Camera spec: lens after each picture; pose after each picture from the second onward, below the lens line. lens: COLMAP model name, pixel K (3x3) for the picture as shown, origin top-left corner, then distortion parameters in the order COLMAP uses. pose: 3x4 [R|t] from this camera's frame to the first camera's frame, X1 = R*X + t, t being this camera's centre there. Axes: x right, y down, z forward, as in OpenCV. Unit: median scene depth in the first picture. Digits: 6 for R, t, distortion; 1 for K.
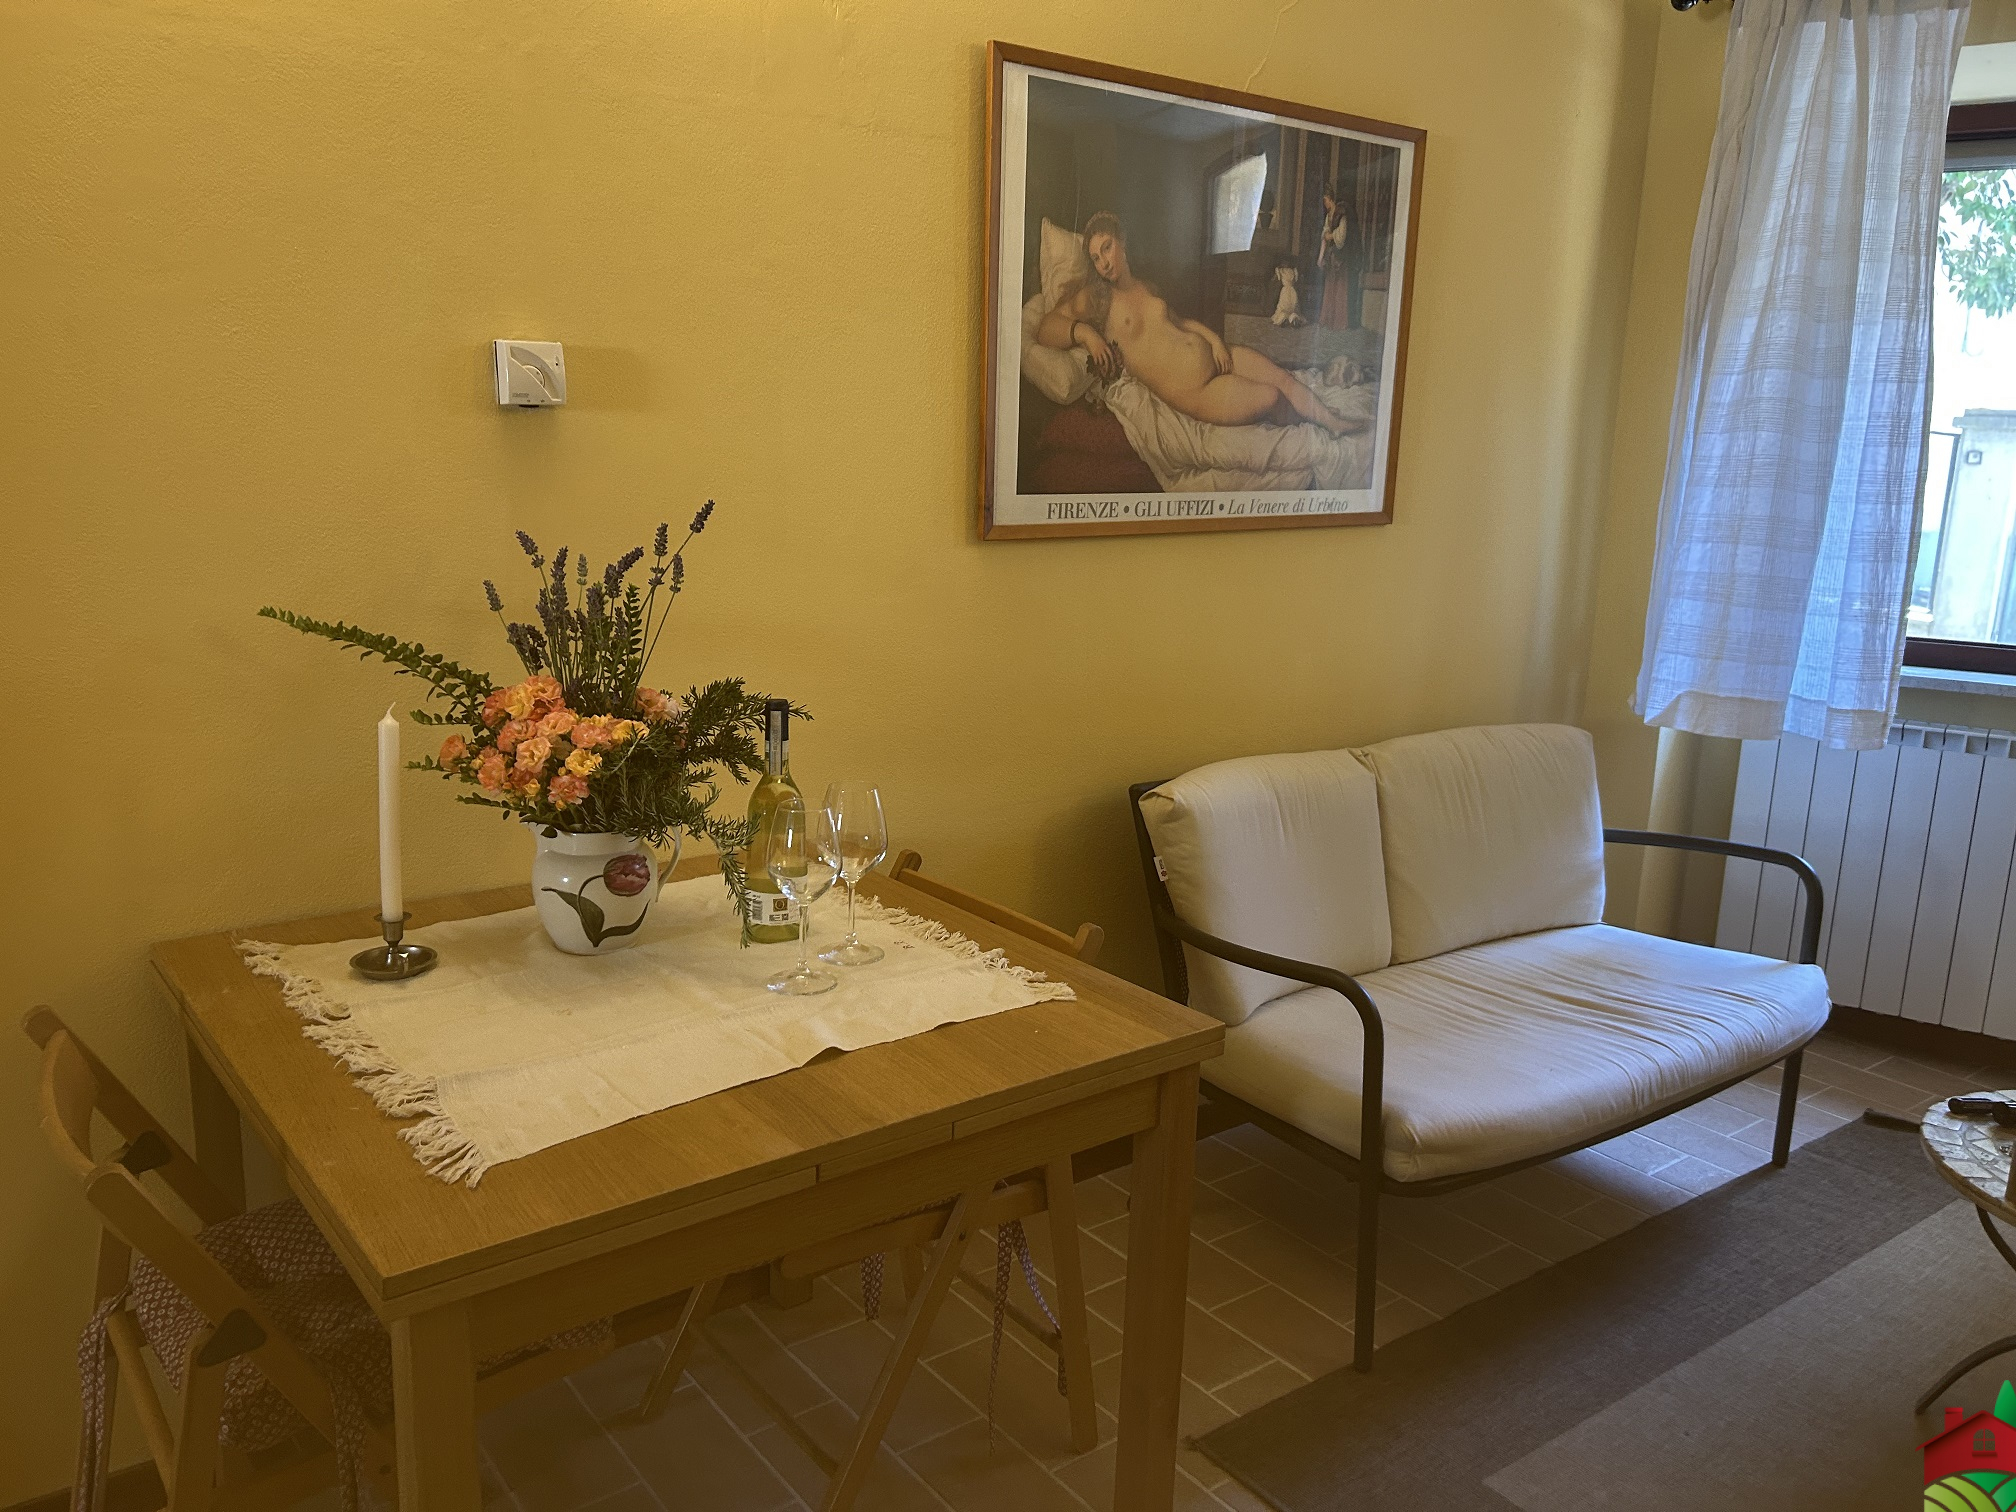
lens RADIAL K [[1520.0, 0, 1008.0], [0, 1520.0, 756.0], [0, 0, 1]] dist [0.001580, -0.006455]
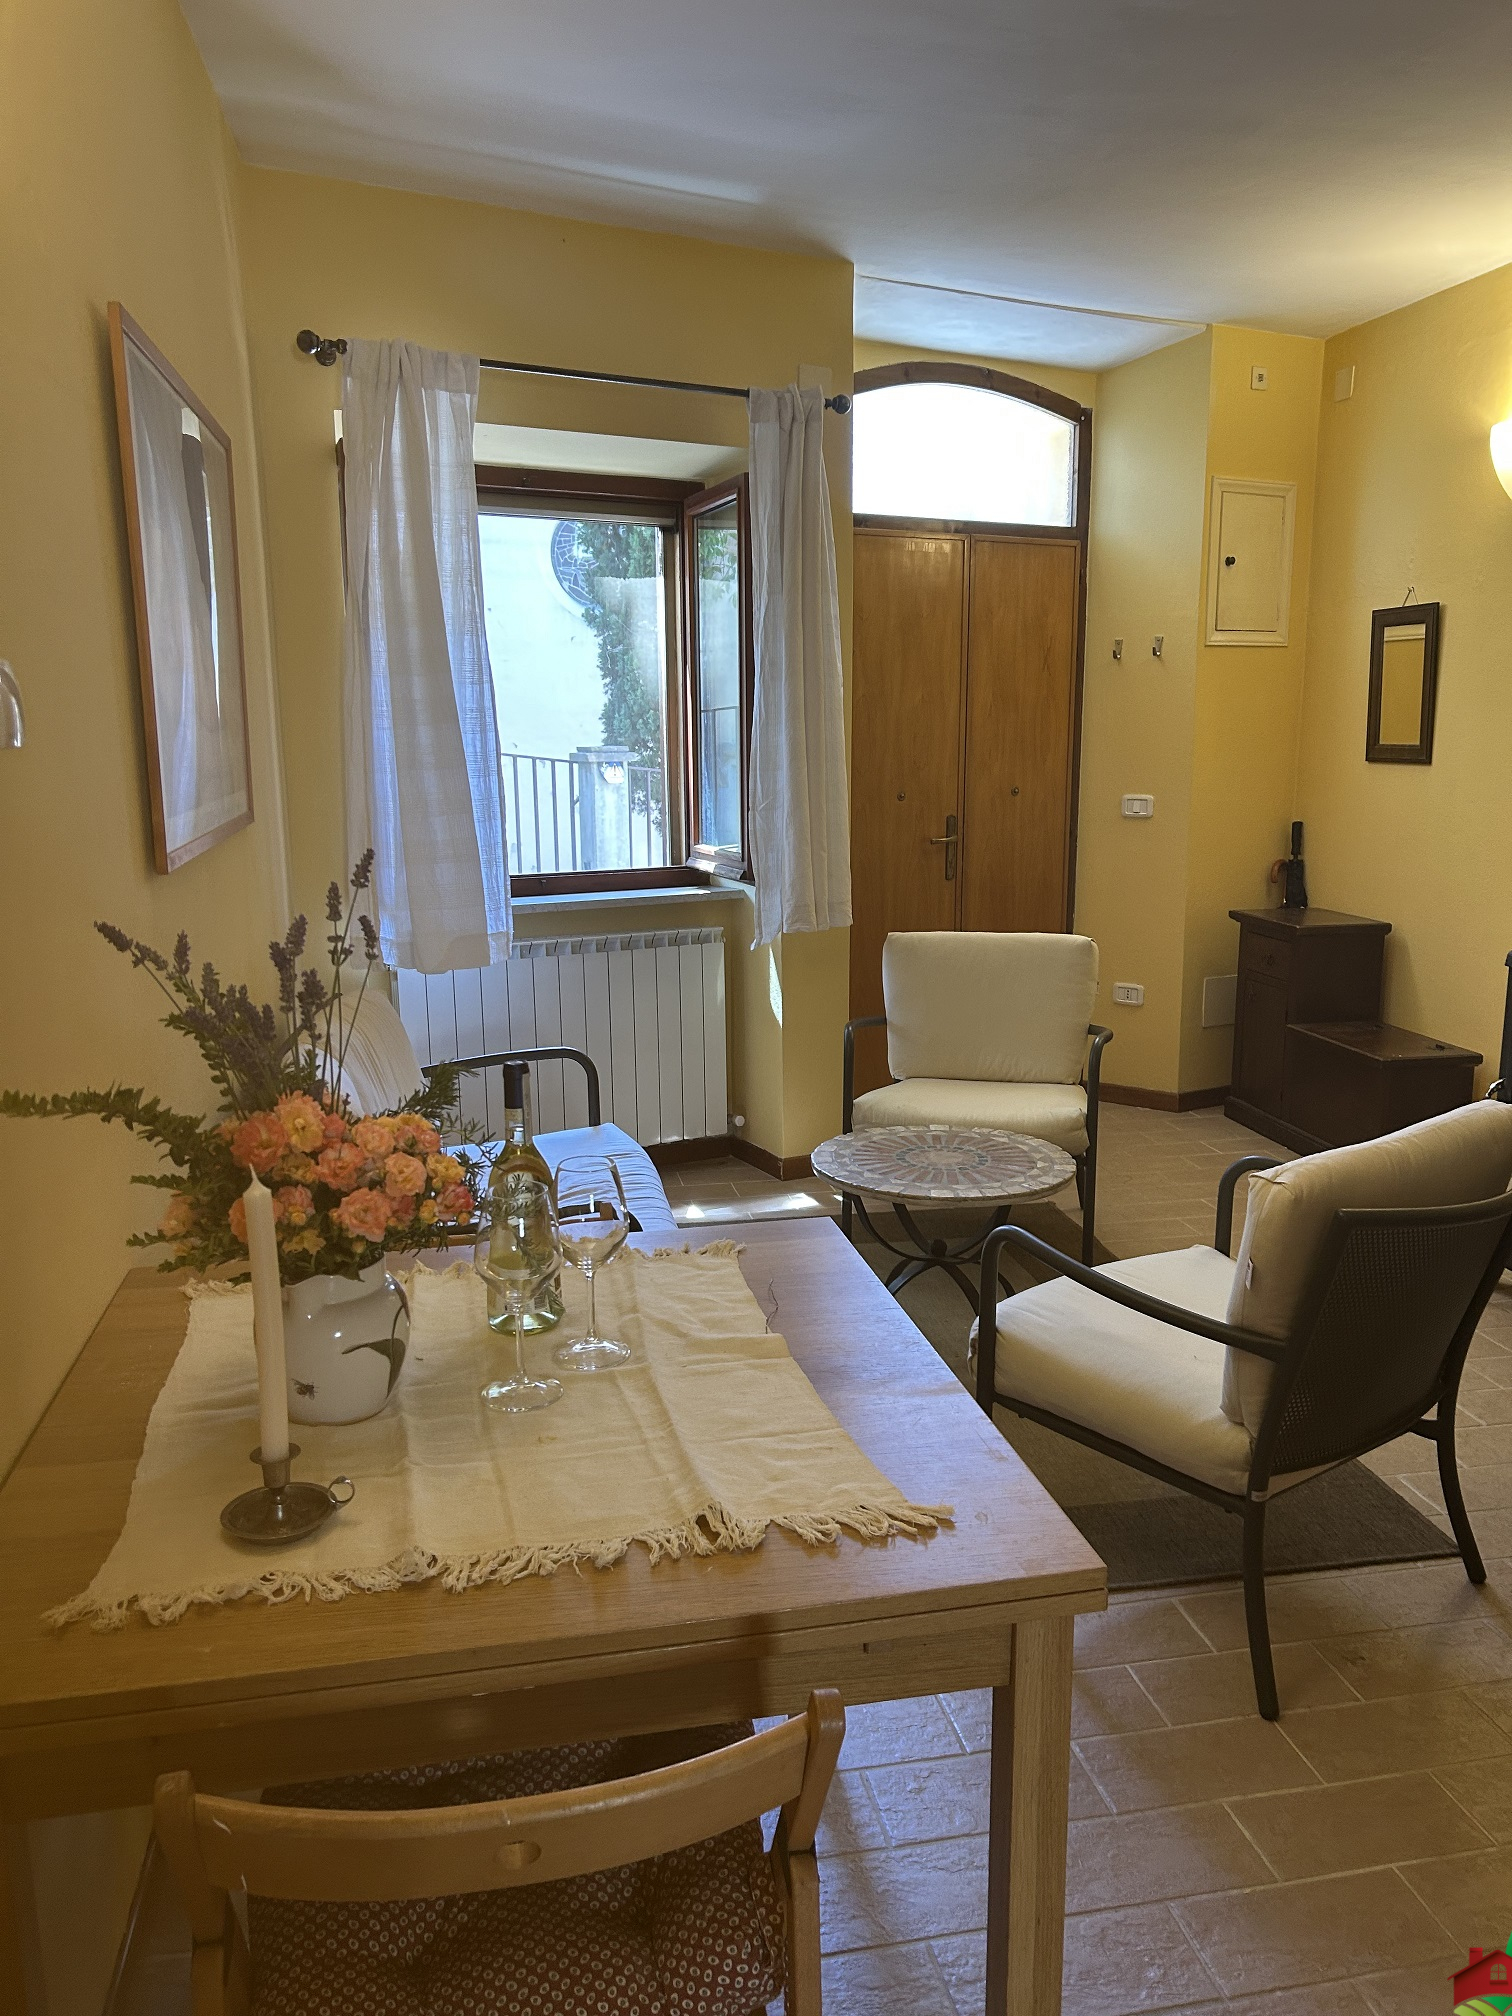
lens RADIAL K [[1520.0, 0, 722.3], [0, 1520.0, 1009.0], [0, 0, 1]] dist [0.001580, -0.006455]
pose [[0.475578, -0.197196, 0.857286, -0.846084], [0.210330, 0.971774, 0.106851, -0.128103], [-0.854159, 0.129496, 0.503630, 0.400946]]
